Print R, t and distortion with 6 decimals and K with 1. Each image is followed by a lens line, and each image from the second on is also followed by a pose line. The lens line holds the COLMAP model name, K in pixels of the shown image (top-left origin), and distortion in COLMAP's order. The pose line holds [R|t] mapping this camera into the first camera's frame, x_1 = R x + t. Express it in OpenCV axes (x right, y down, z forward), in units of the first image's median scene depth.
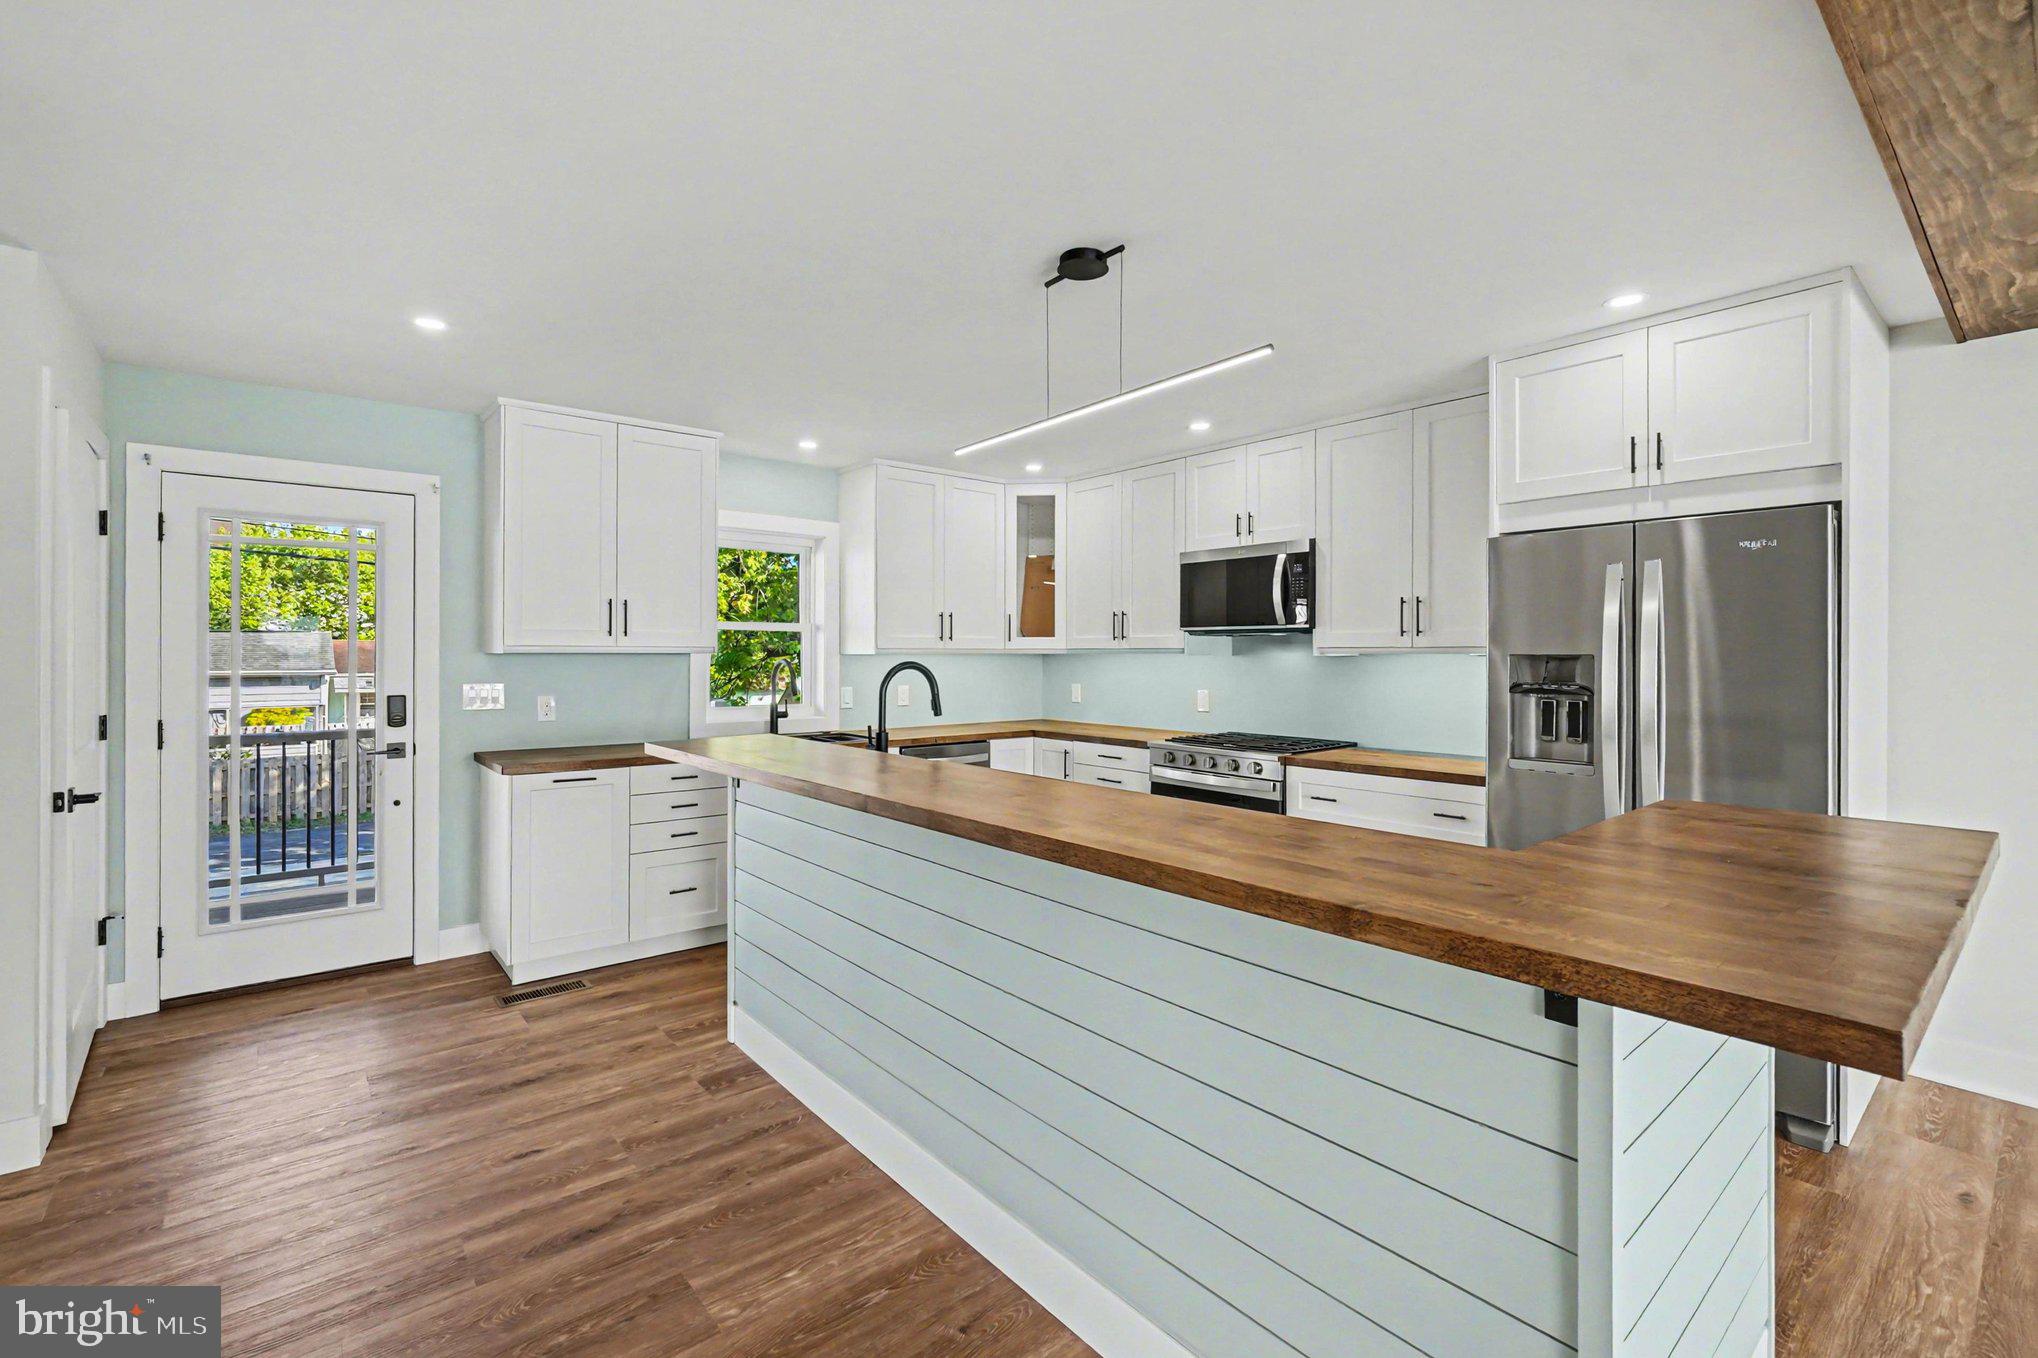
lens RADIAL K [[889.2, 0, 1026.5], [0, 889.2, 651.6], [0, 0, 1]] dist [-0.000143, -0.000190]
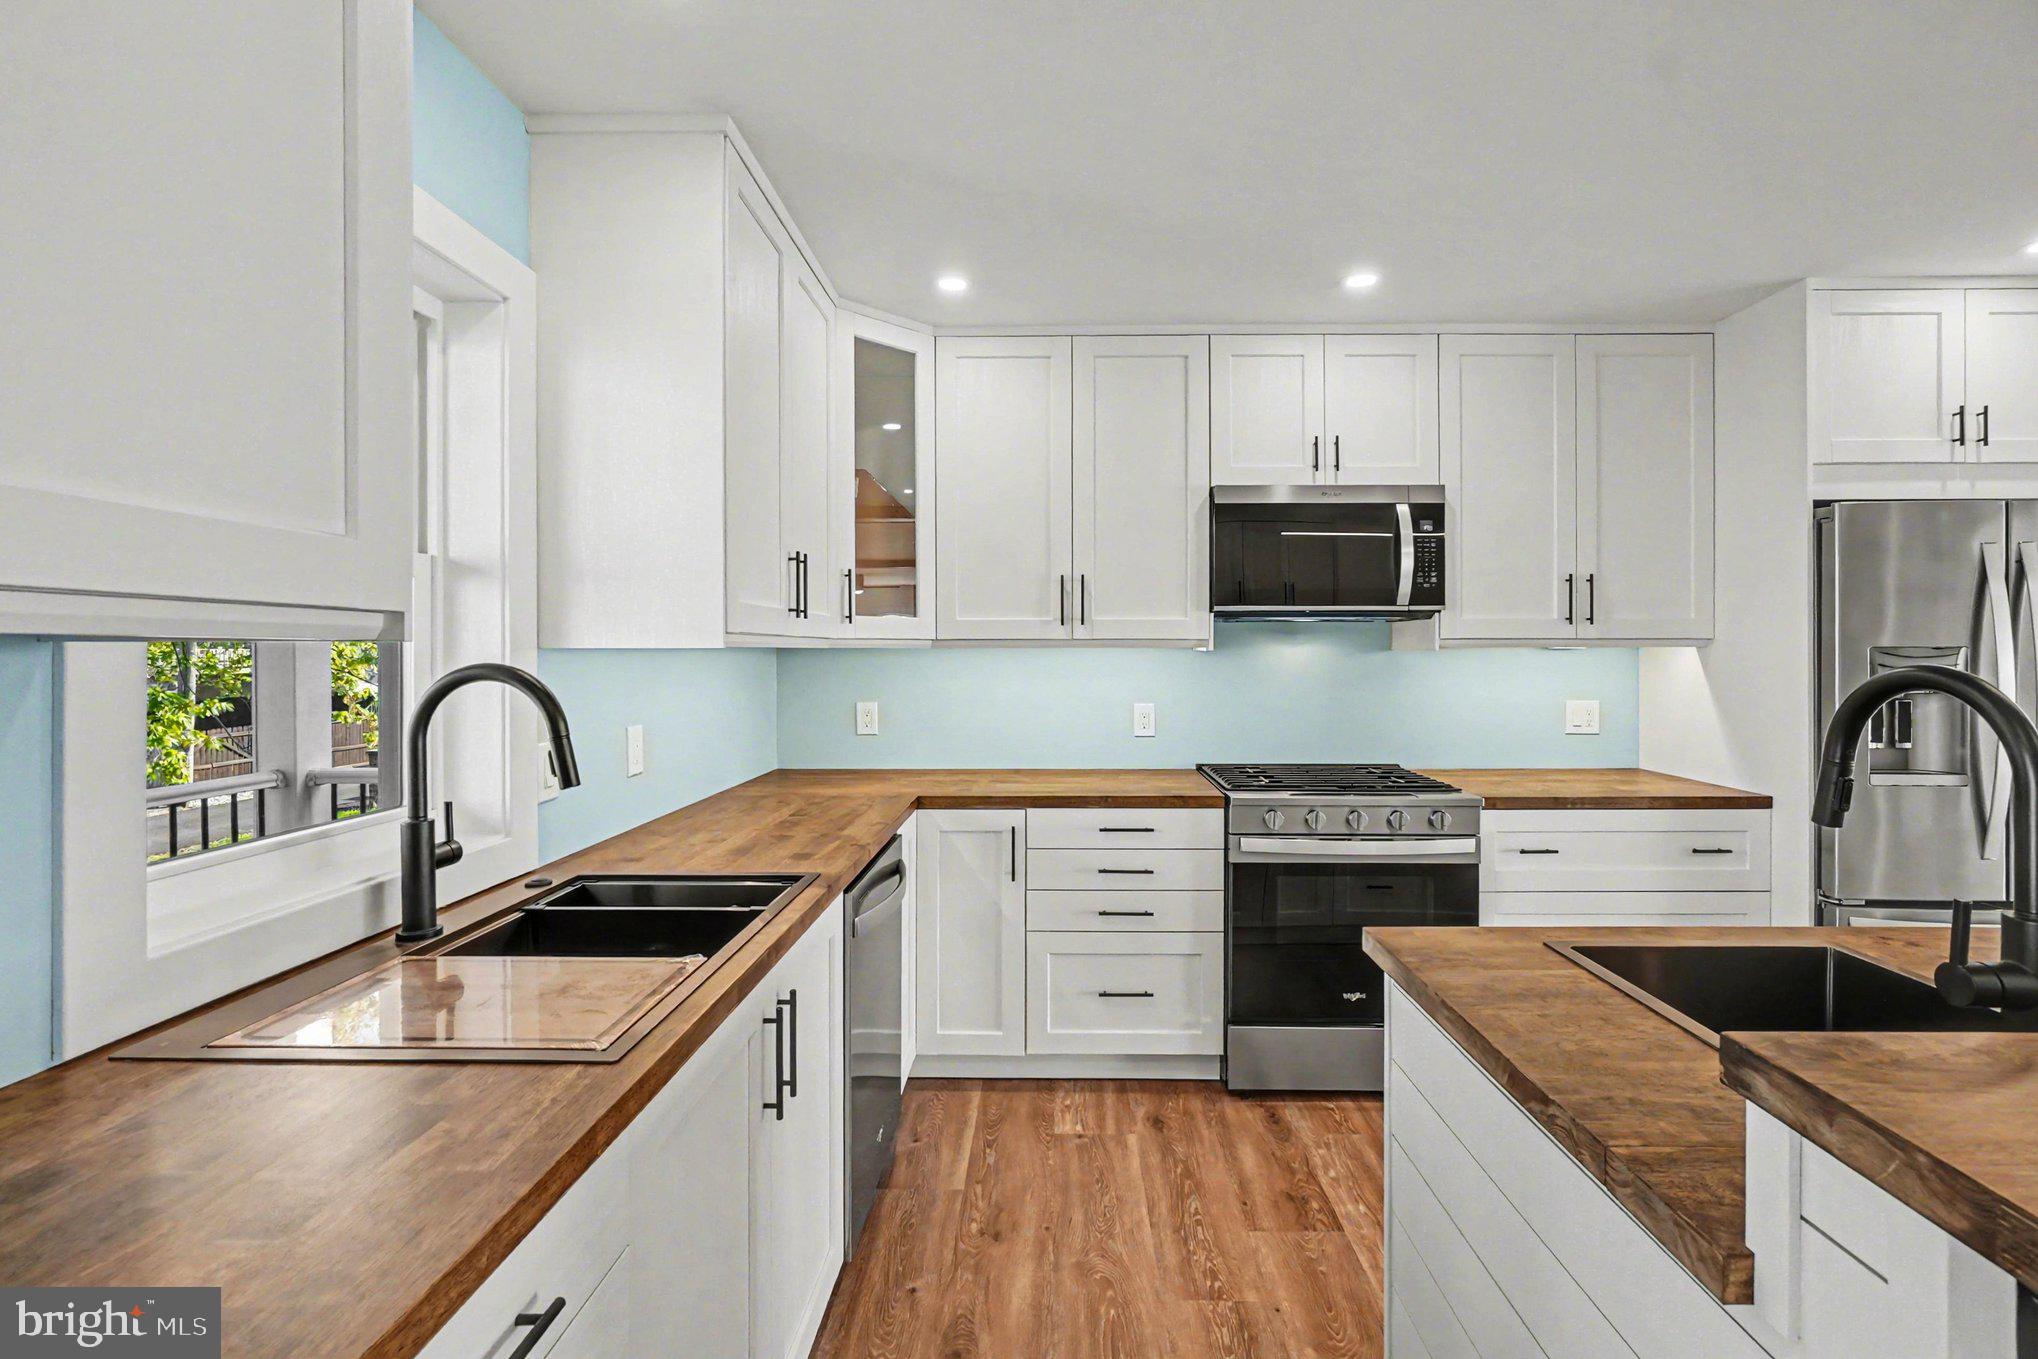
lens RADIAL K [[889.2, 0, 1026.5], [0, 889.2, 652.1], [0, 0, 1]] dist [-0.000143, -0.000190]
pose [[0.653989, -0.008251, 0.756459, -0.382432], [0.001691, 0.999954, 0.009445, -0.000792], [-0.756502, -0.004897, 0.653973, 0.689134]]
